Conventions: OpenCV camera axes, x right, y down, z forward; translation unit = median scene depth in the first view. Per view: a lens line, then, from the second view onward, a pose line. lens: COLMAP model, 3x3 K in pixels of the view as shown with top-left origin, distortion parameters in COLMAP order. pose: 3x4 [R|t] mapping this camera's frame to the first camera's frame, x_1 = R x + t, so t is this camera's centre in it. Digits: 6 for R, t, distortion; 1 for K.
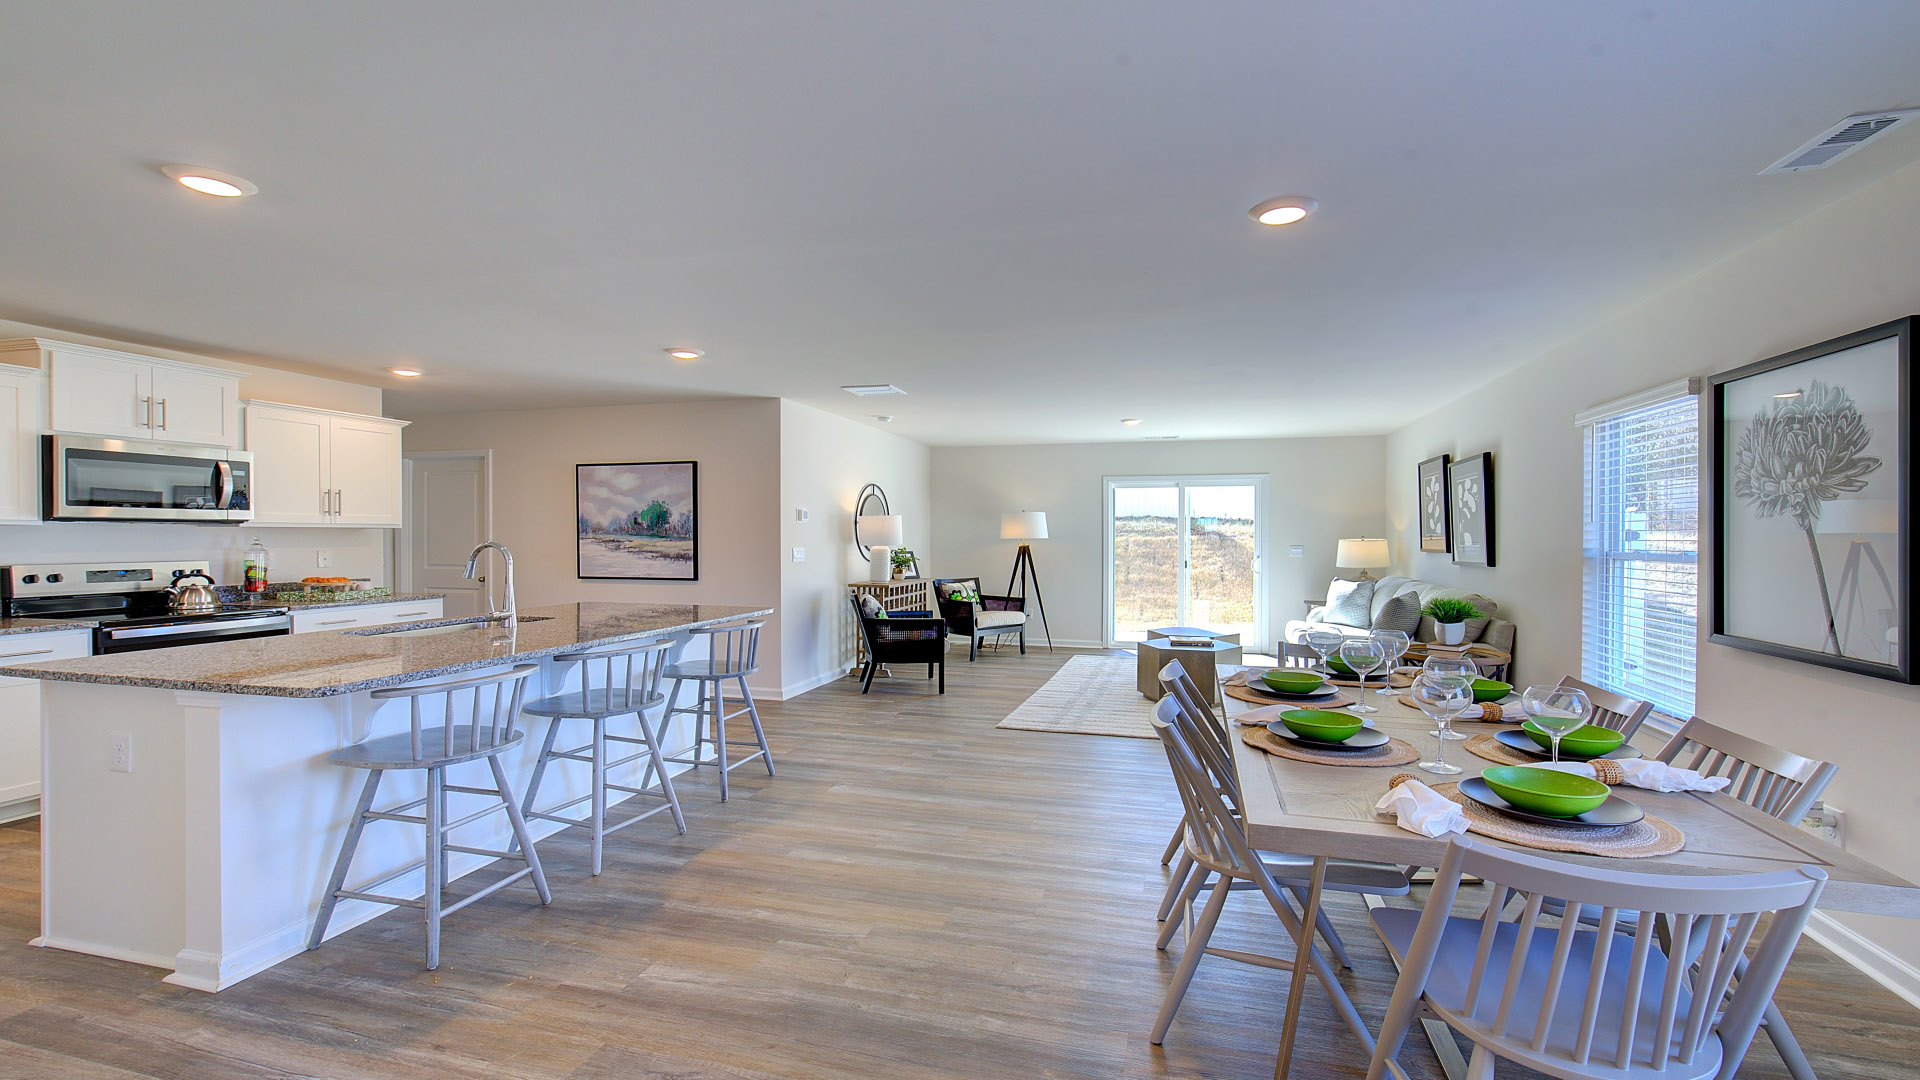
lens RADIAL K [[834.5, 0, 960.0], [0, 834.5, 540.0], [0, 0, 1]] dist [-0.000750, 0.000319]
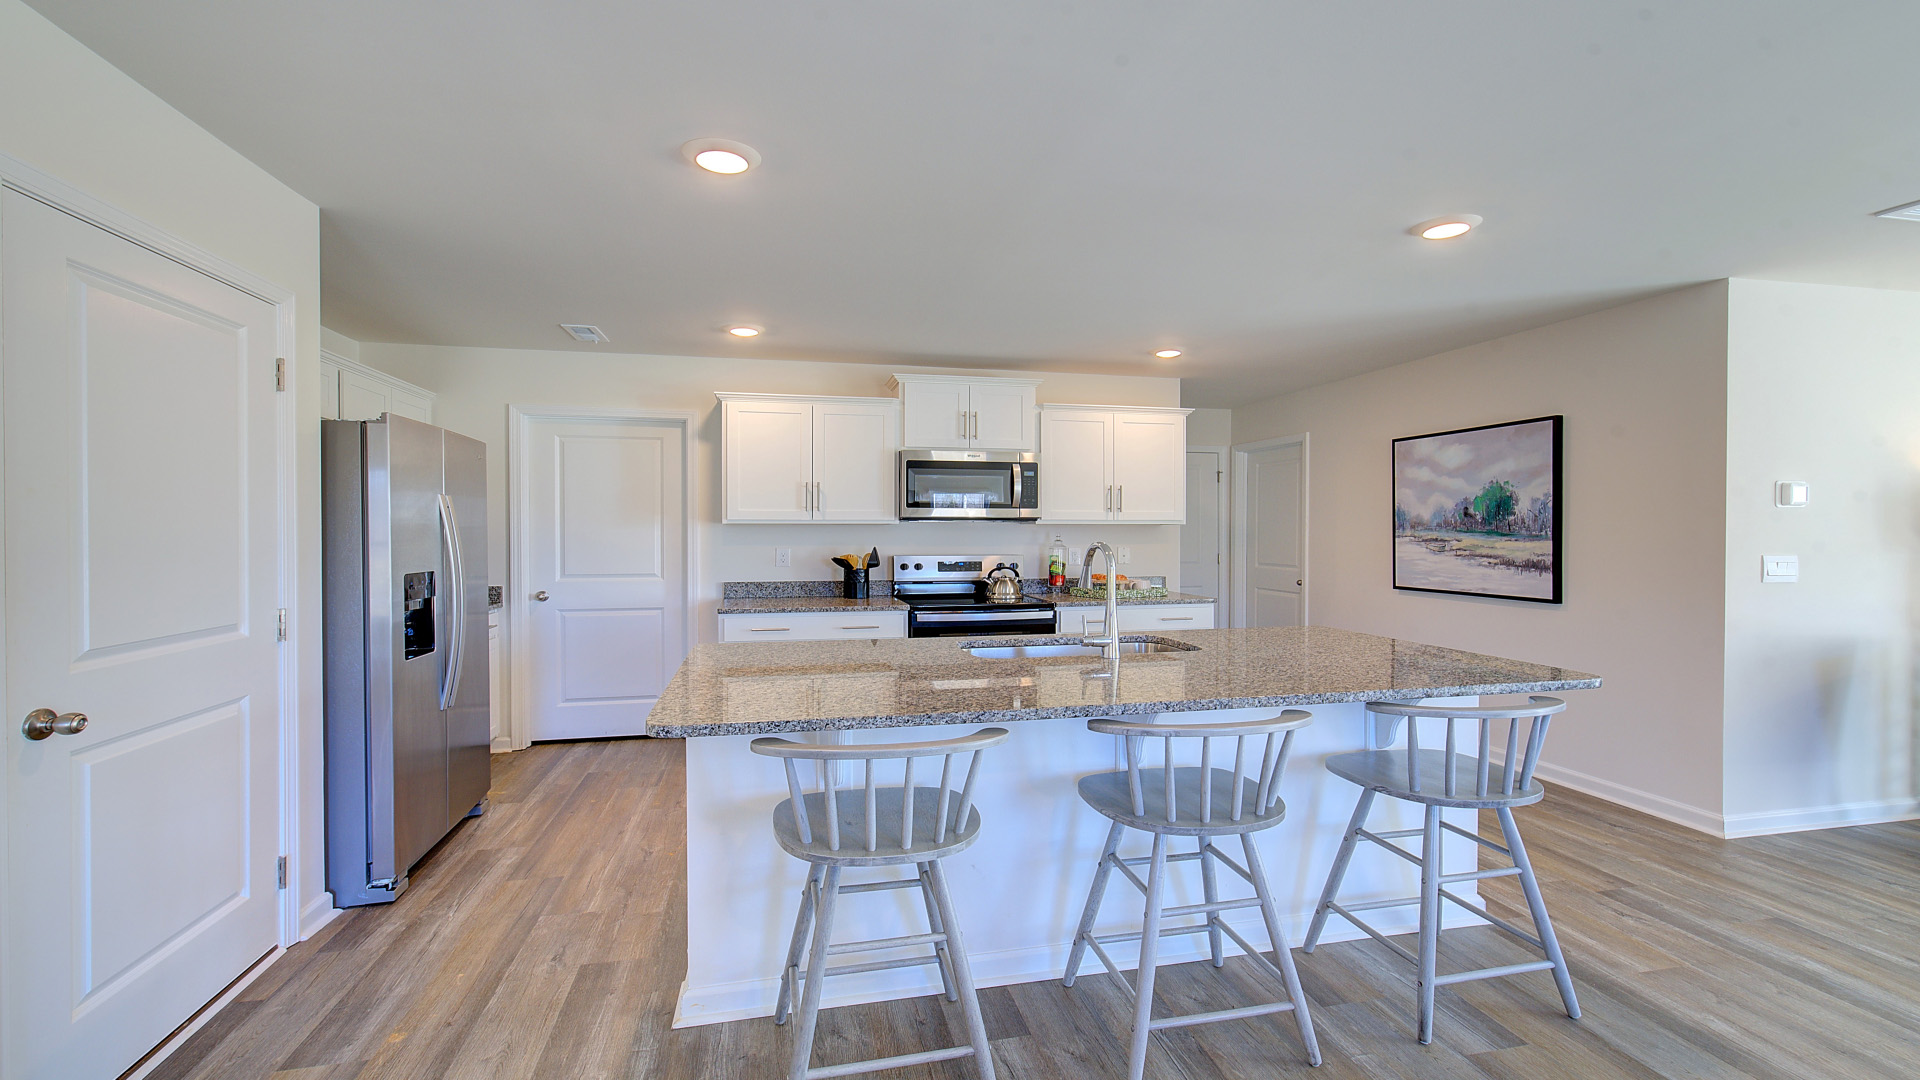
lens RADIAL K [[834.5, 0, 960.0], [0, 834.5, 540.0], [0, 0, 1]] dist [-0.000750, 0.000319]
pose [[0.482043, 0.007083, -0.876119, 0.020030], [-0.005644, 0.999972, 0.004979, -0.000238], [0.876129, 0.002545, 0.482069, 0.291697]]
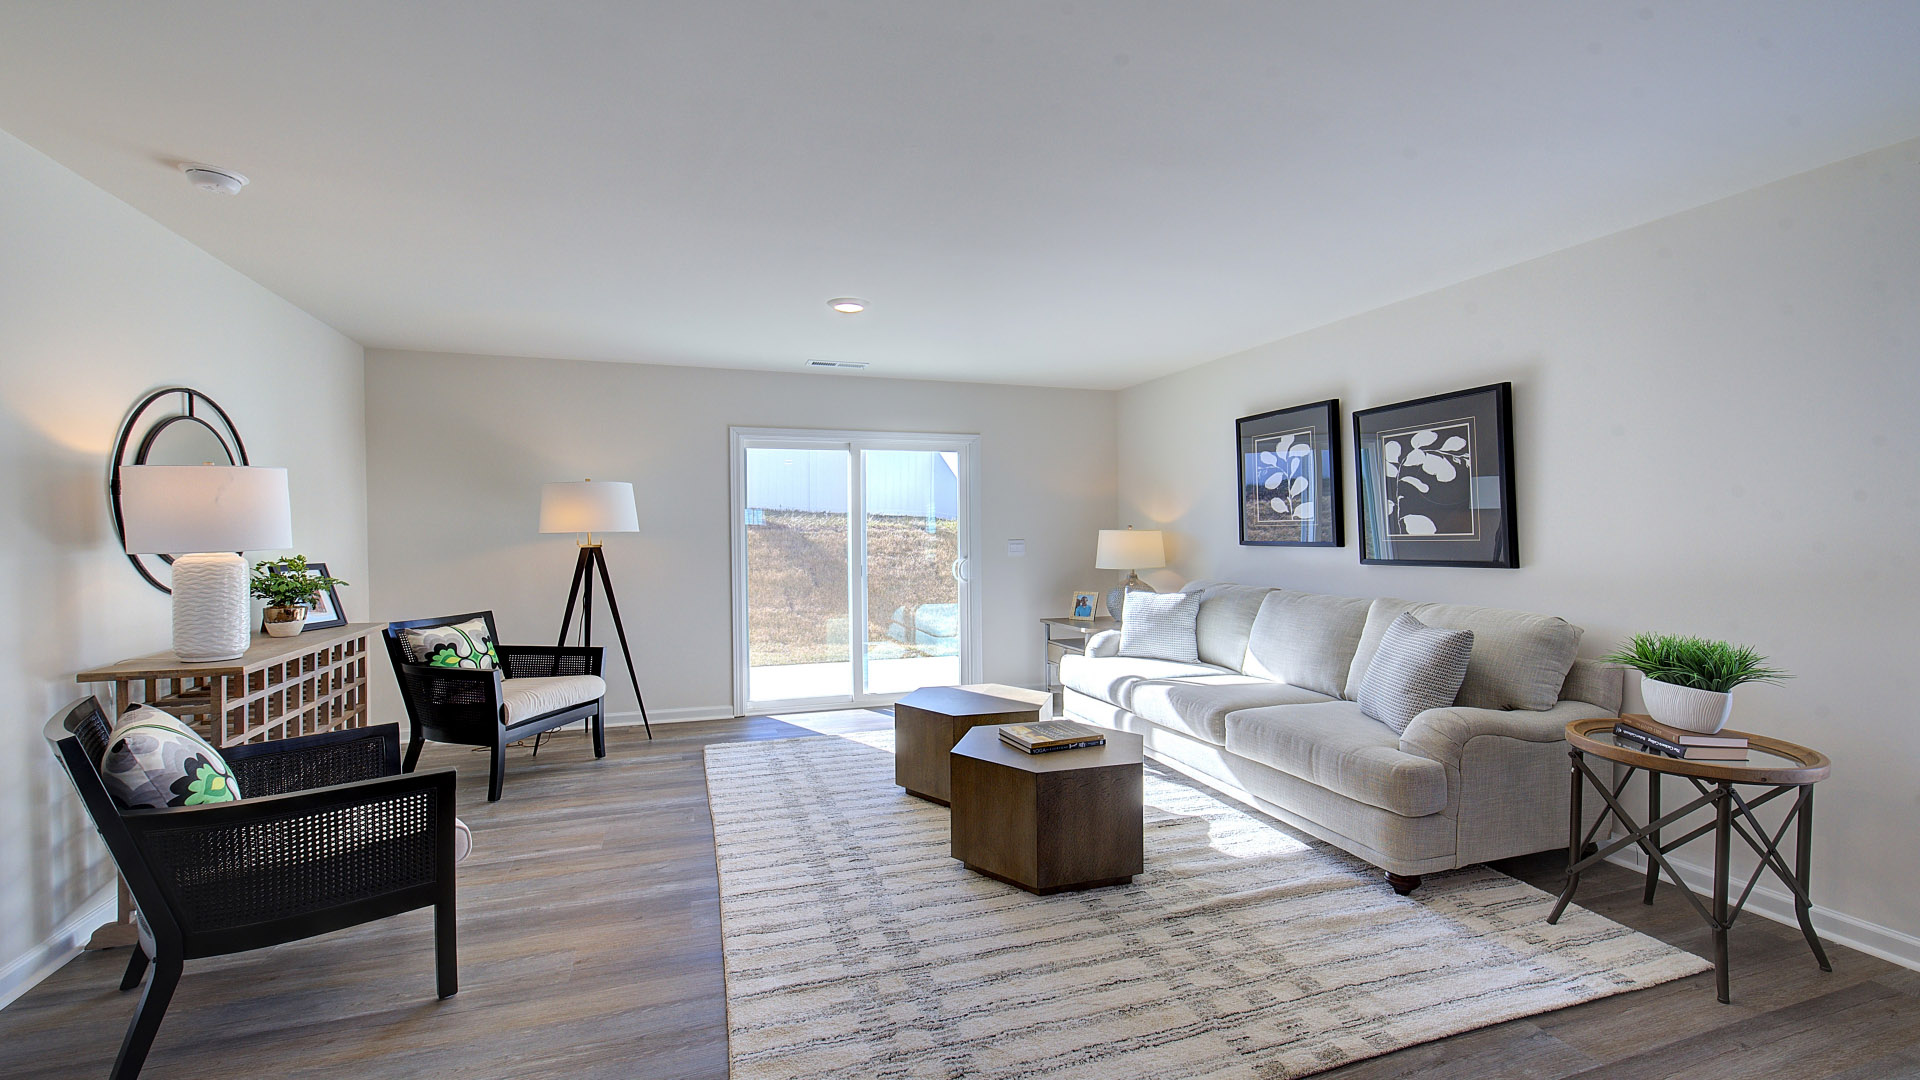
lens RADIAL K [[818.1, 0, 960.0], [0, 818.1, 540.0], [0, 0, 1]] dist [0.000348, 0.000269]
pose [[0.821236, -0.012218, 0.570457, -0.037347], [0.010326, 0.999925, 0.006552, 0.002618], [-0.570495, 0.000510, 0.821301, 0.615359]]
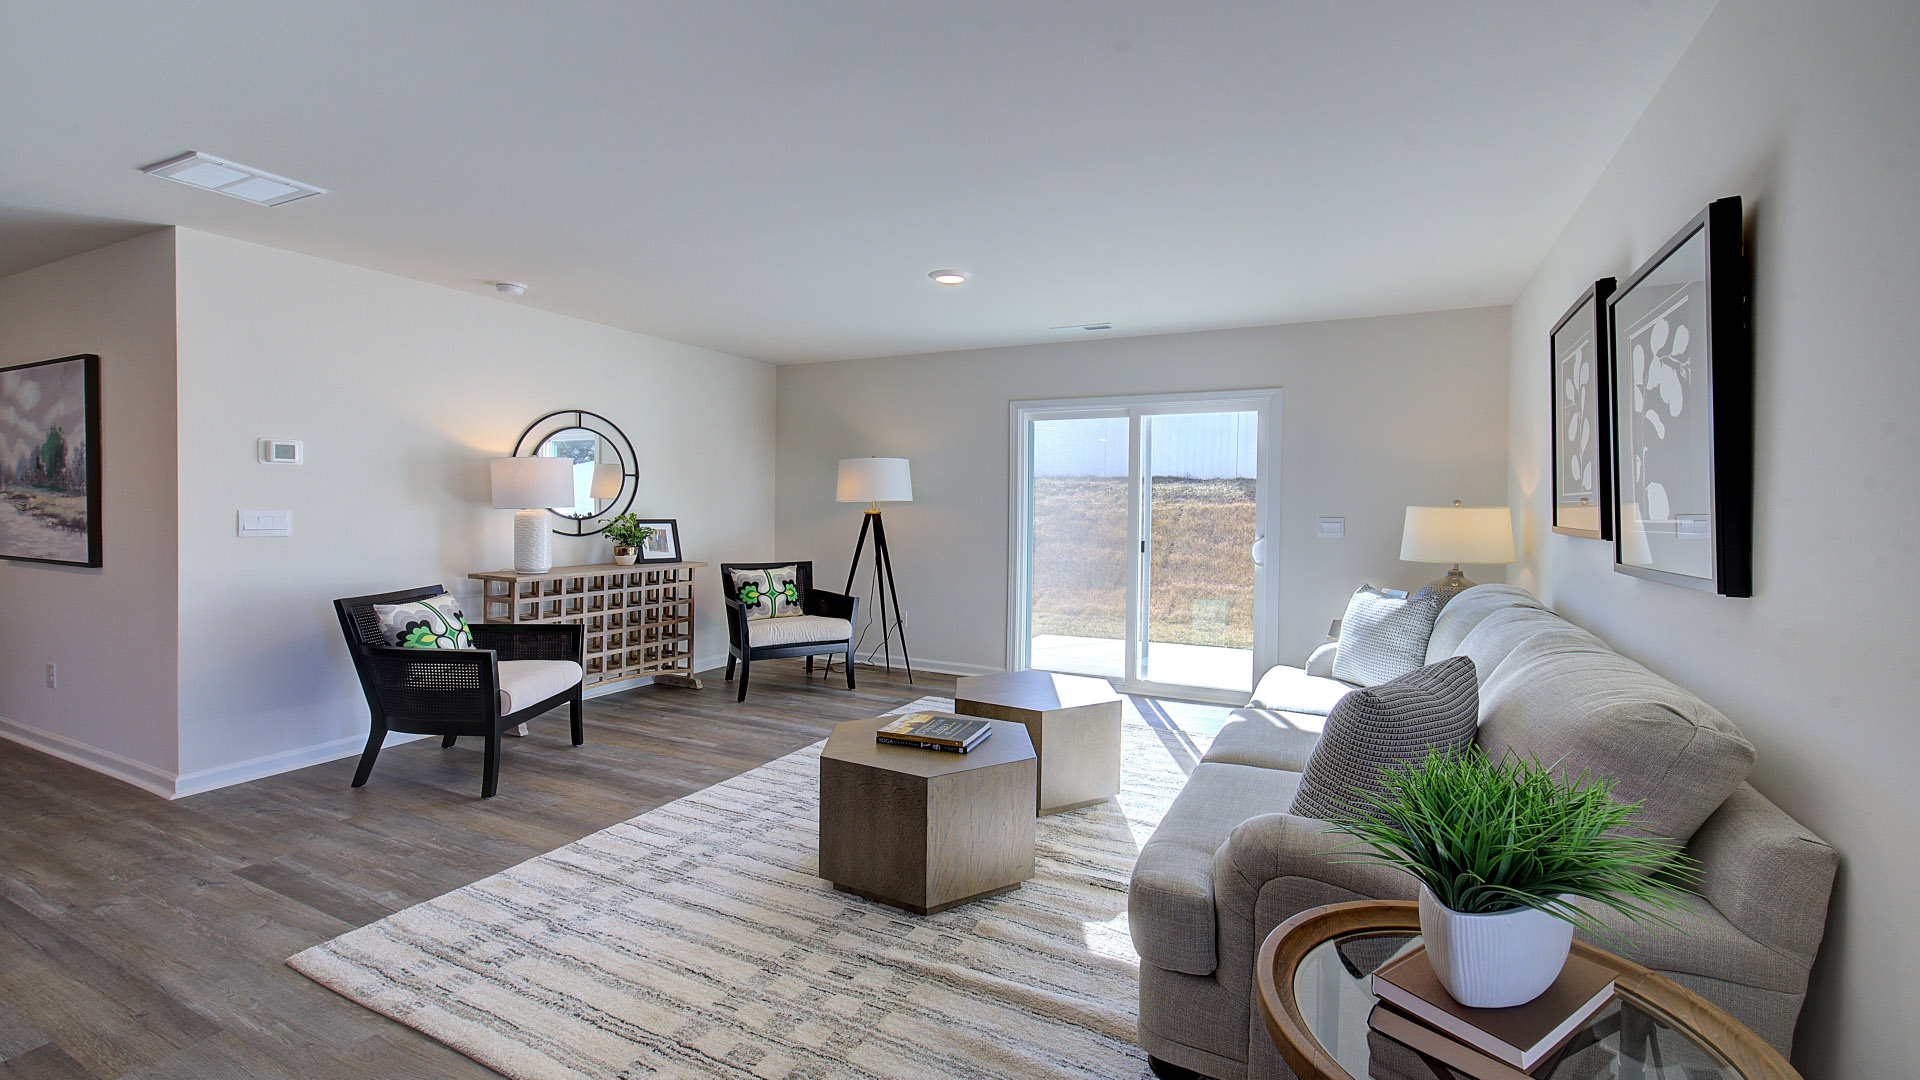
lens RADIAL K [[826.4, 0, 957.2], [0, 826.4, 517.9], [0, 0, 1]] dist [-0.002090, -0.000047]
pose [[0.980813, 0.010646, -0.194662, 0.358627], [-0.008303, 0.999883, 0.012852, 0.003245], [0.194776, -0.010989, 0.980786, 0.559608]]
